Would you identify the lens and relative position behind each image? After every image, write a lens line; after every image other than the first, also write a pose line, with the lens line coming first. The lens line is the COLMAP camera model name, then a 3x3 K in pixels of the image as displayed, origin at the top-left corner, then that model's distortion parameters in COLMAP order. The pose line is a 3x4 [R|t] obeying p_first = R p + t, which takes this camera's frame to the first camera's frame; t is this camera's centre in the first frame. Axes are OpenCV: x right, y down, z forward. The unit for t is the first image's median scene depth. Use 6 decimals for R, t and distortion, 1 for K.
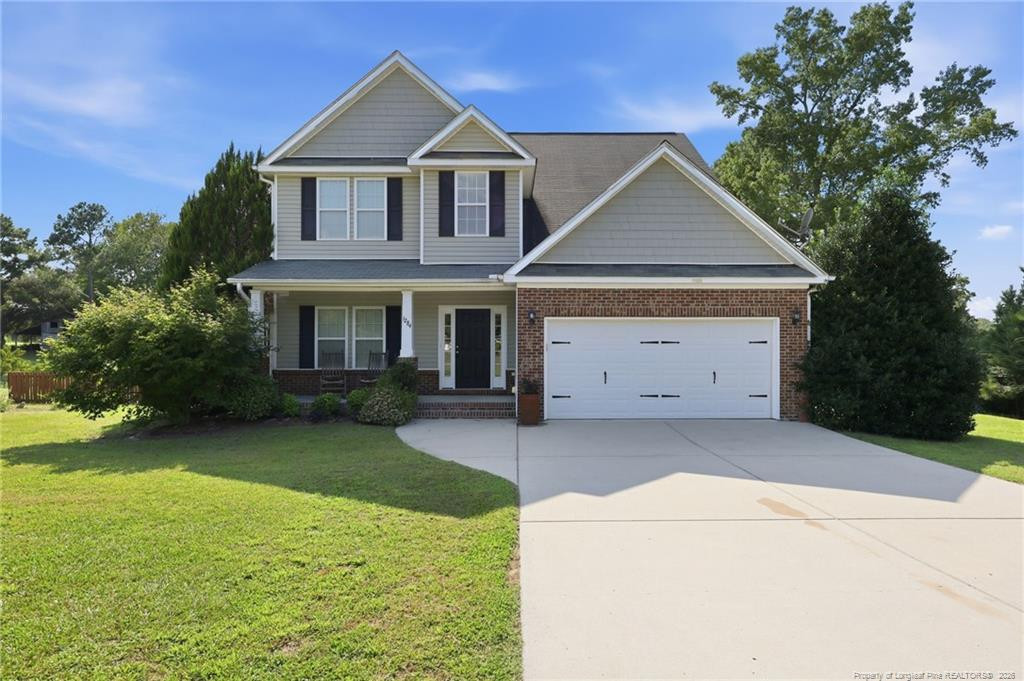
lens RADIAL K [[560.4, 0, 516.6], [0, 560.4, 343.4], [0, 0, 1]] dist [0.000831, 0.000168]
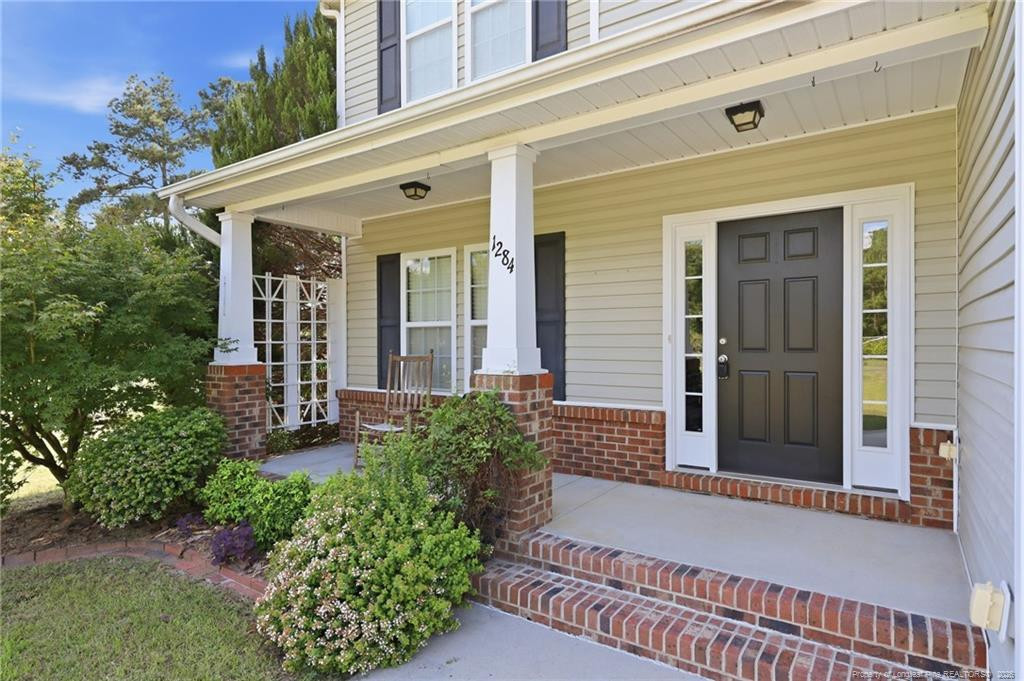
lens RADIAL K [[560.4, 0, 516.6], [0, 560.4, 343.4], [0, 0, 1]] dist [0.000831, 0.000168]
pose [[0.820807, -0.000435, -0.571205, -0.020465], [0.003769, 0.999982, 0.004654, 0.005283], [0.571193, -0.005973, 0.820794, 0.677047]]
